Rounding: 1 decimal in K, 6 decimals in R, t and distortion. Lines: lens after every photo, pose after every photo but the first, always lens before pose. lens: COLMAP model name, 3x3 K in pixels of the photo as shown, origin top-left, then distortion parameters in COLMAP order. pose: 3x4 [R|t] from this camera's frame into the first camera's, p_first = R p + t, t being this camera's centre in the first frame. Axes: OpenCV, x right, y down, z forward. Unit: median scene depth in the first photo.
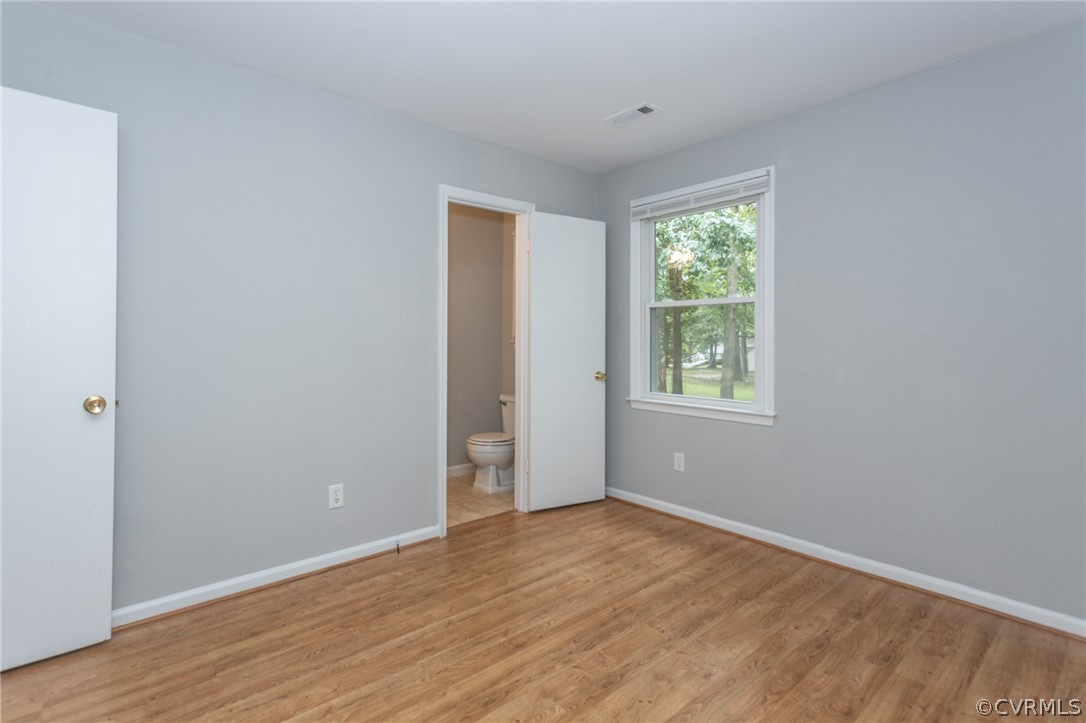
lens RADIAL K [[525.6, 0, 541.3], [0, 525.6, 346.9], [0, 0, 1]] dist [0.019671, -0.000574]
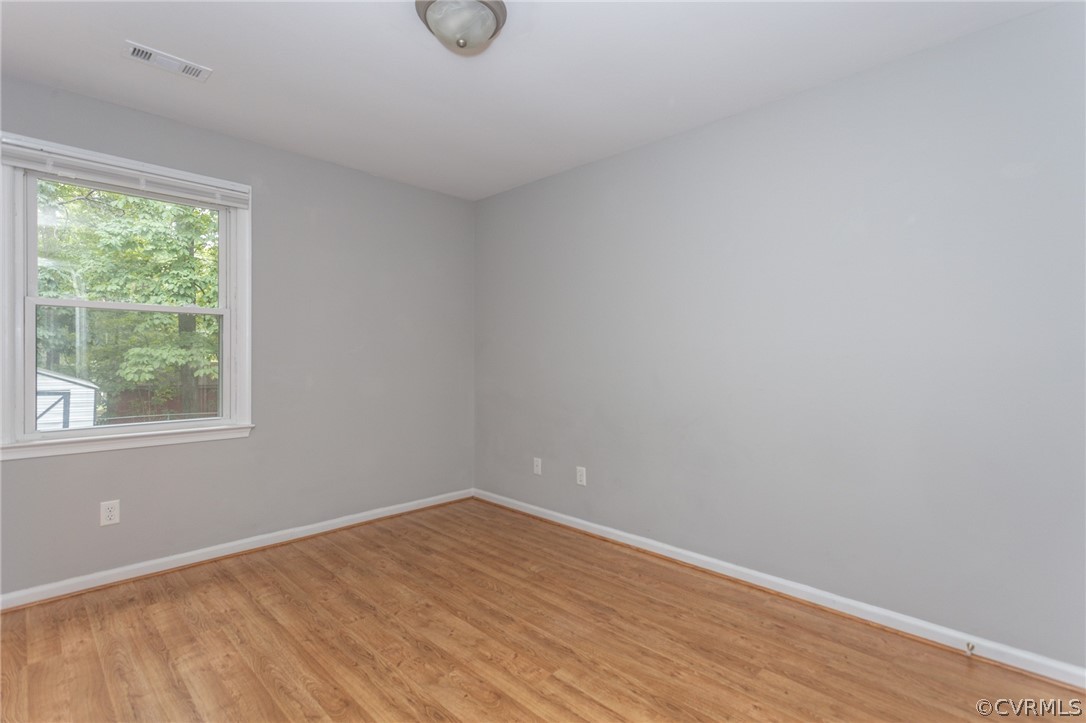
lens RADIAL K [[513.3, 0, 543.0], [0, 513.3, 361.5], [0, 0, 1]] dist [0.009662, -0.000061]
pose [[-0.073900, -0.010771, 0.997207, -0.768363], [0.007362, 0.999909, 0.011346, -0.006351], [-0.997238, 0.008180, -0.073814, 0.619415]]
